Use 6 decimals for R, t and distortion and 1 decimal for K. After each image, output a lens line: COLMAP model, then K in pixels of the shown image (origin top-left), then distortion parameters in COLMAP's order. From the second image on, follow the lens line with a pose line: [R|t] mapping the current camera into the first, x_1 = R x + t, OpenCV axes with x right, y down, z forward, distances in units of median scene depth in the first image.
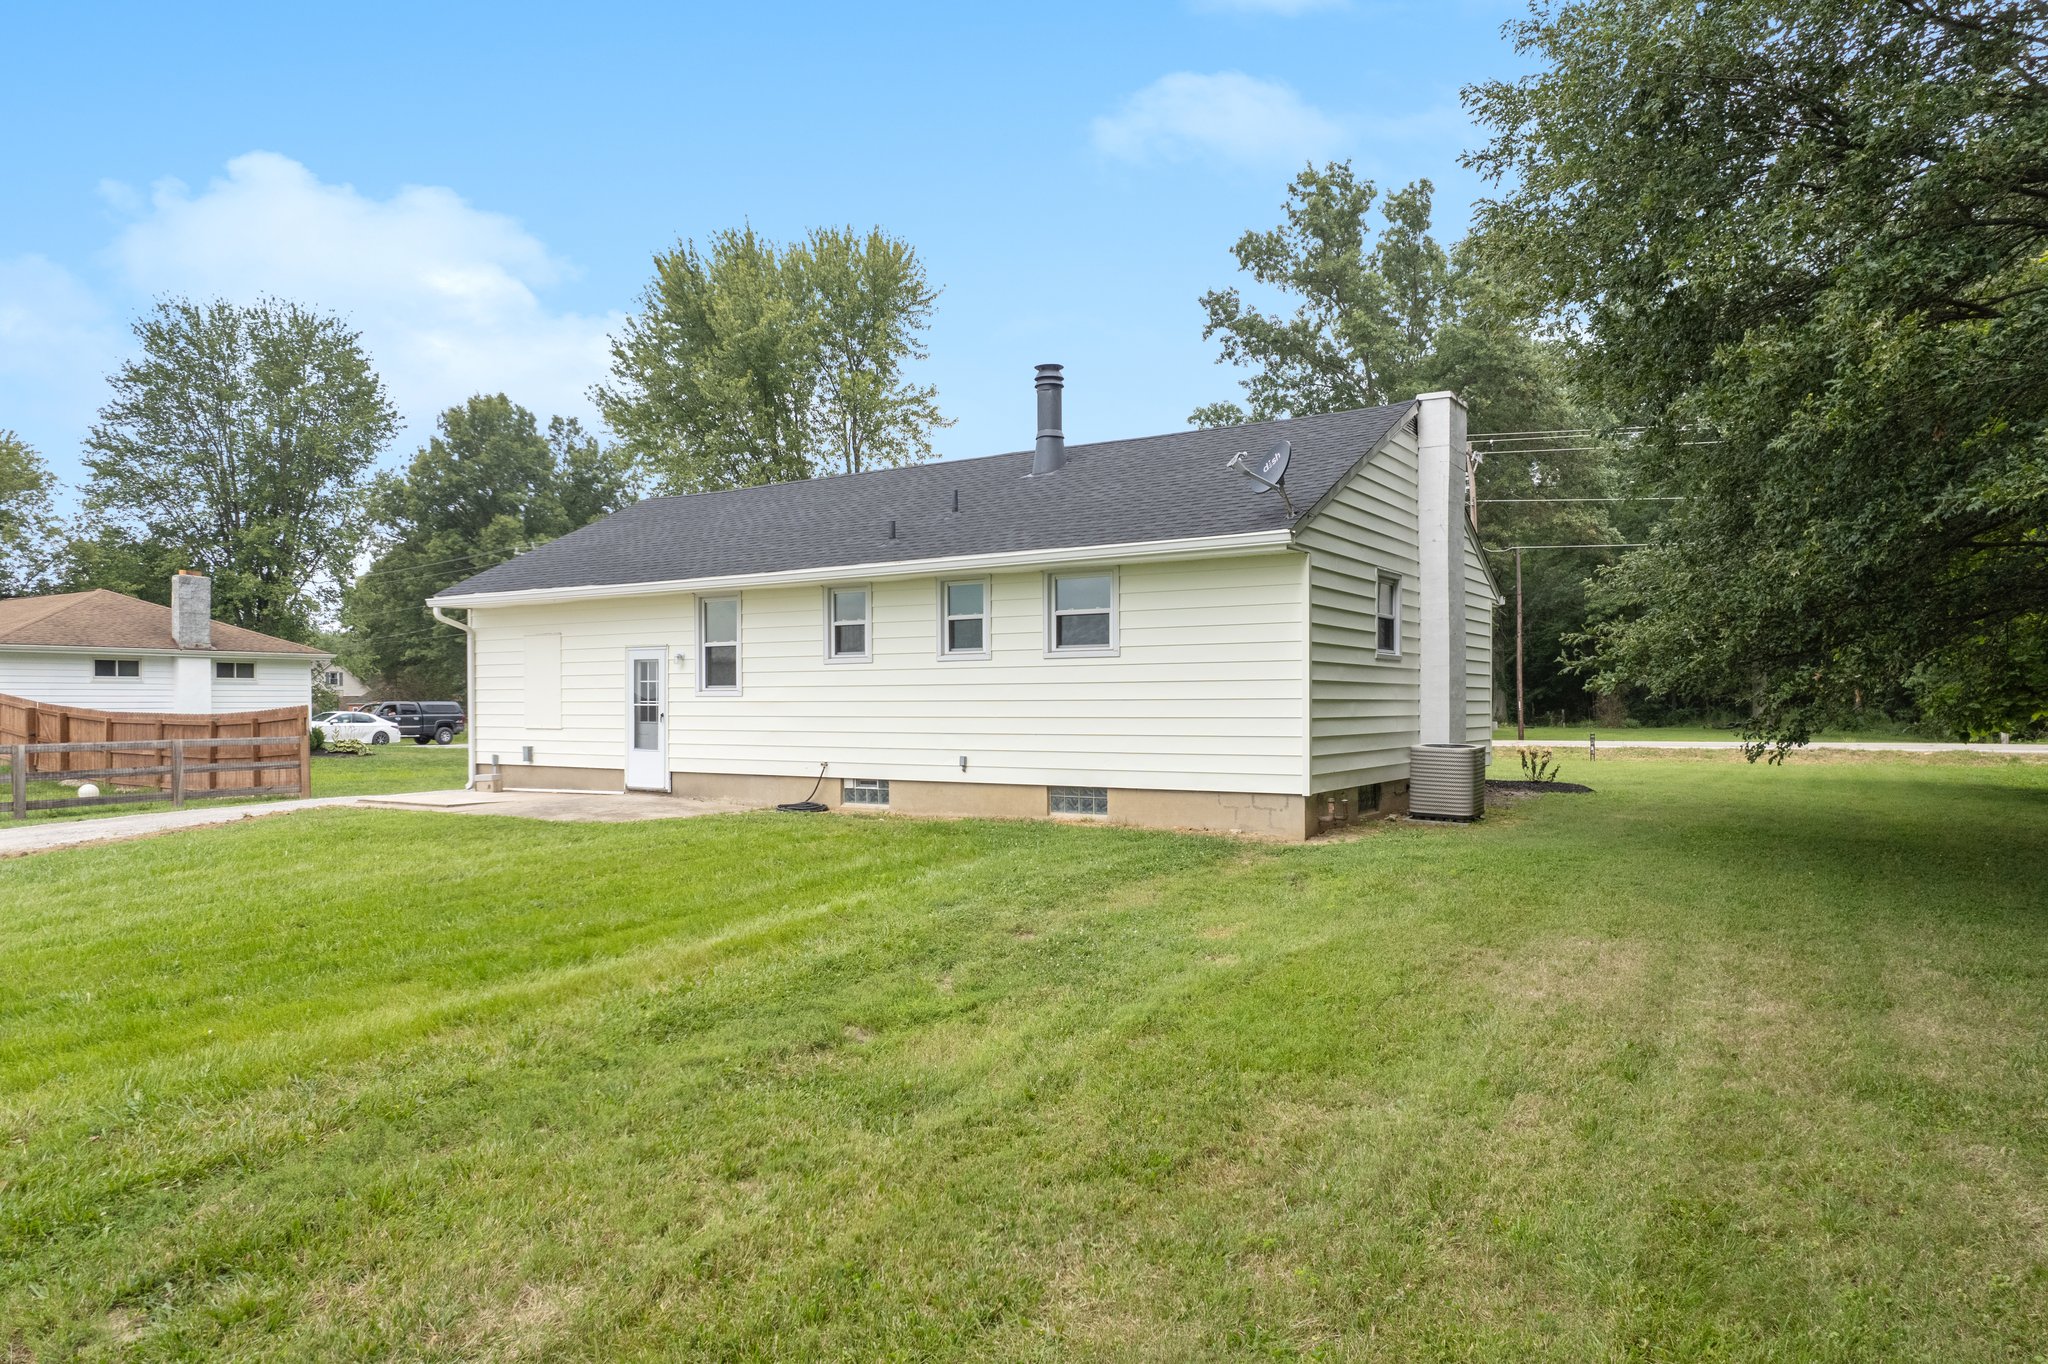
lens RADIAL K [[1312.9, 0, 1021.8], [0, 1312.9, 696.7], [0, 0, 1]] dist [-0.054671, 0.024057]
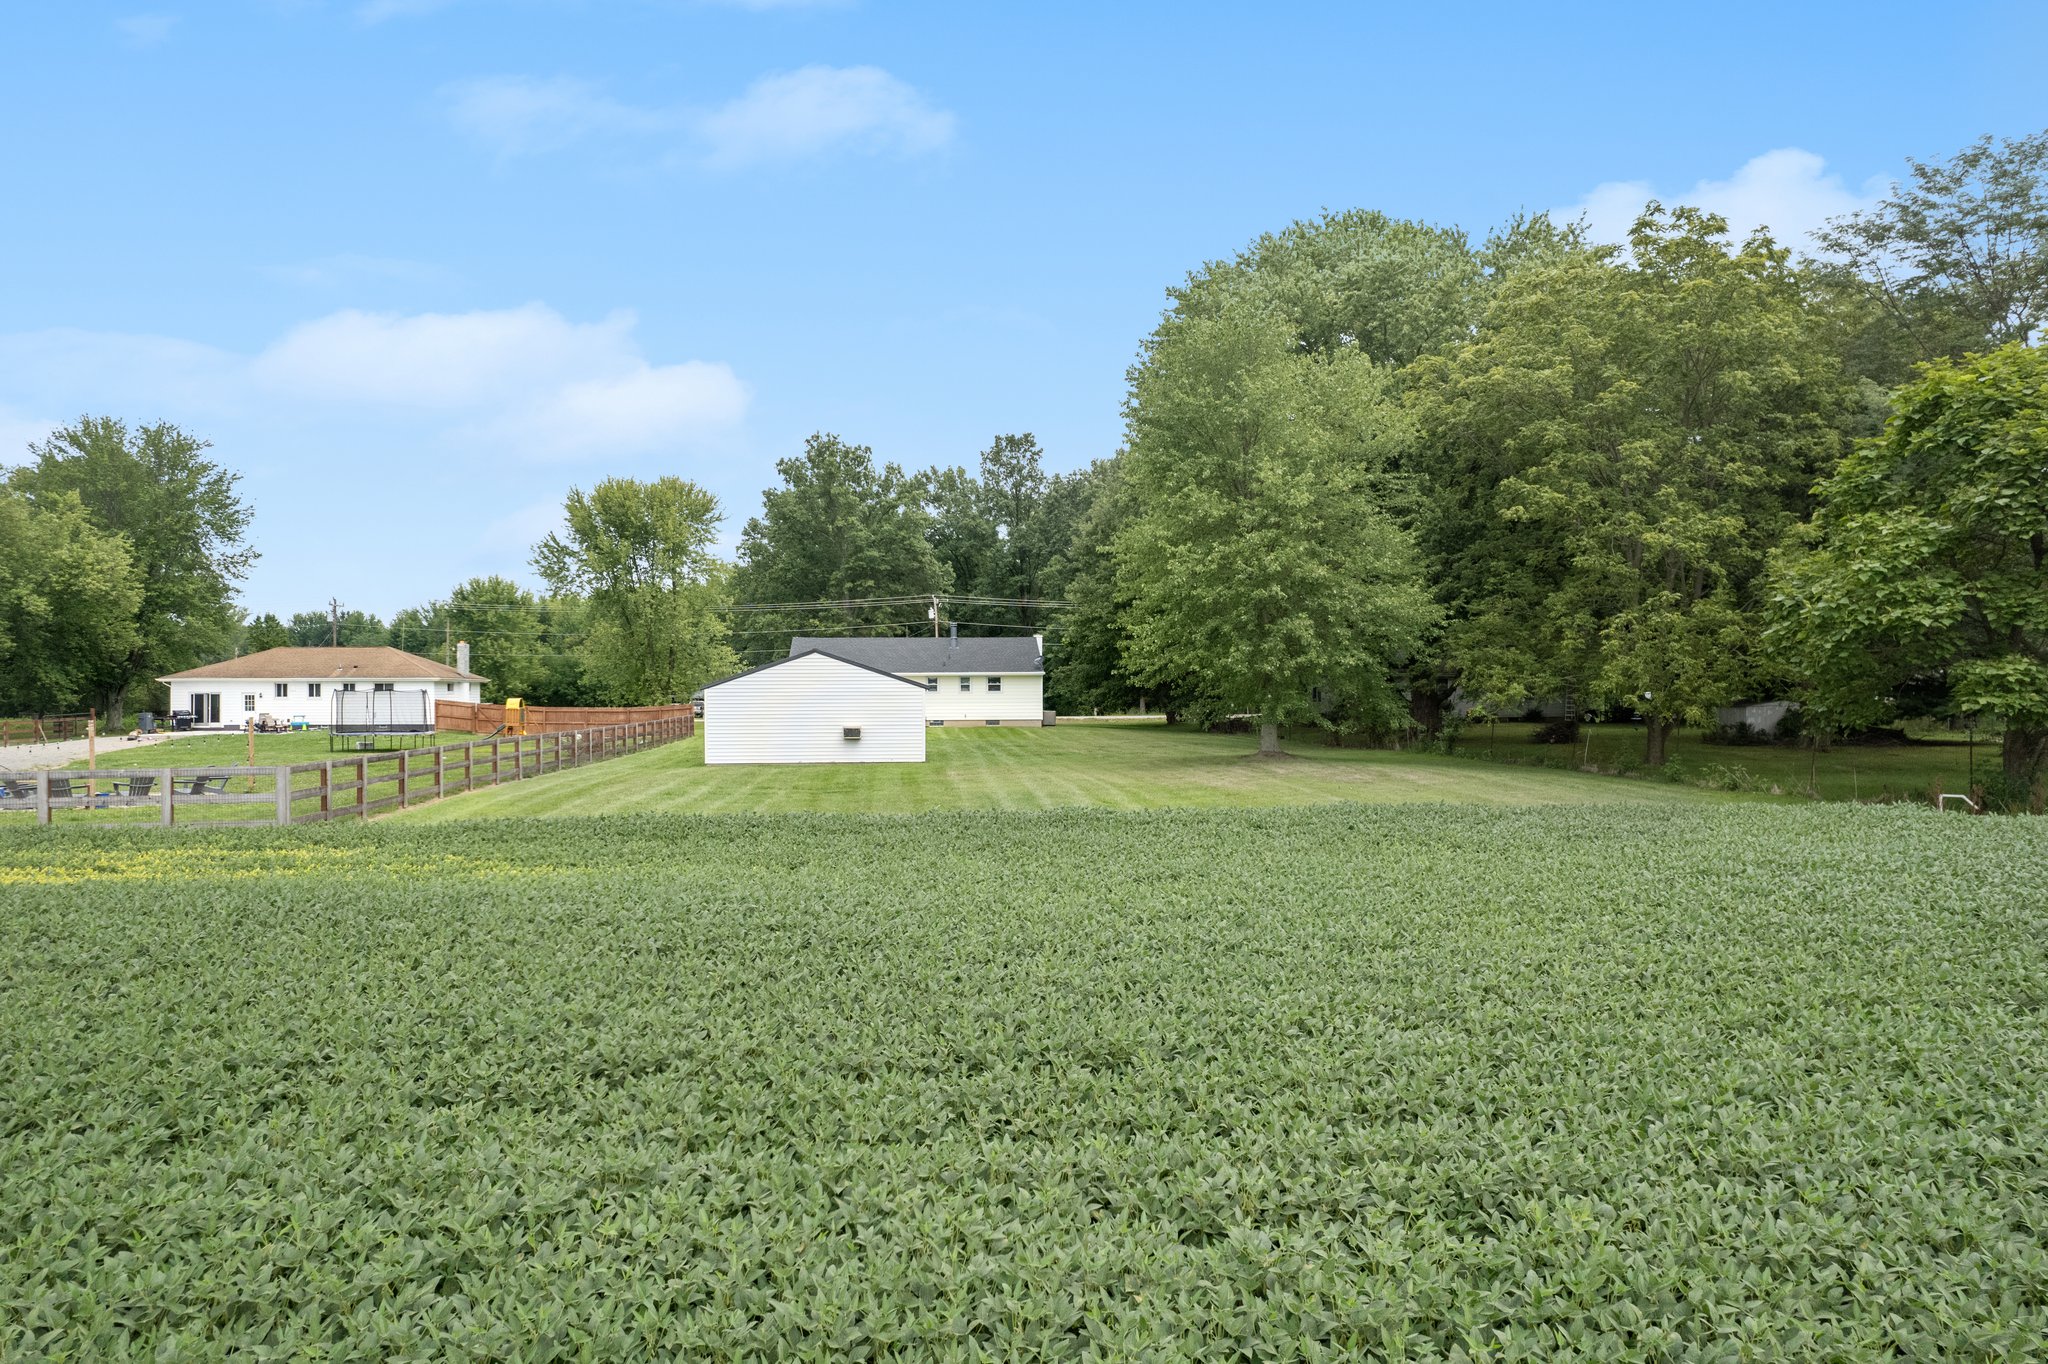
lens RADIAL K [[1312.9, 0, 1022.6], [0, 1312.9, 685.7], [0, 0, 1]] dist [-0.054671, 0.024057]
pose [[0.790121, 0.004907, 0.612932, -2.277486], [-0.001164, 0.999978, -0.006506, -0.020639], [-0.612950, 0.004427, 0.790109, -2.317896]]
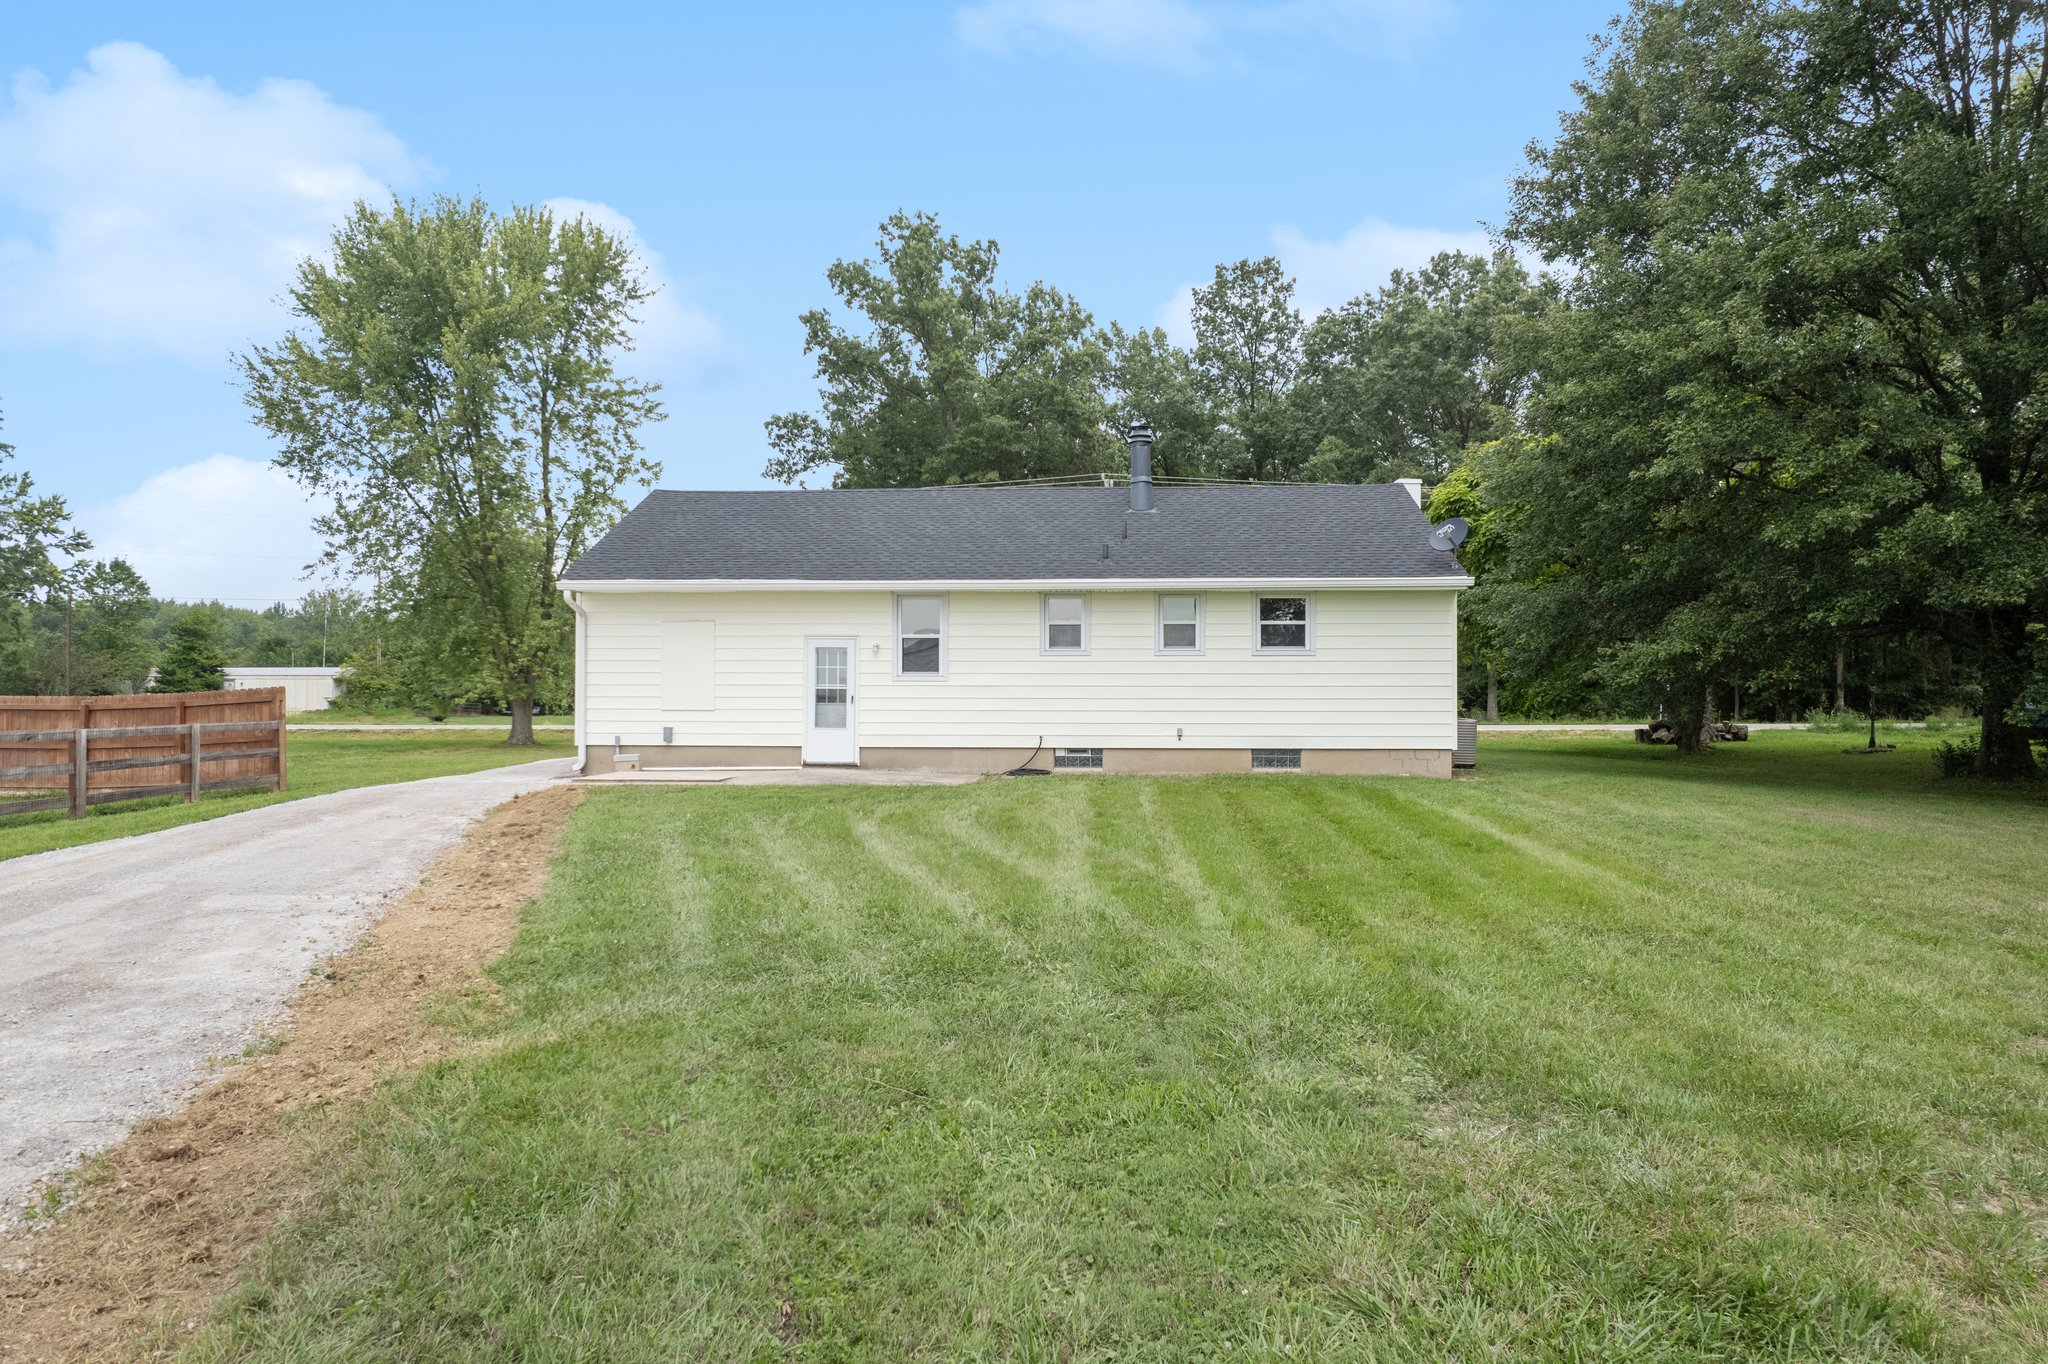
lens RADIAL K [[1312.9, 0, 1018.4], [0, 1312.9, 677.4], [0, 0, 1]] dist [-0.054671, 0.024057]
pose [[0.873908, 0.011880, 0.485946, -0.697730], [-0.006887, 0.999904, -0.012060, 0.009542], [-0.486043, 0.007193, 0.873905, -0.060769]]
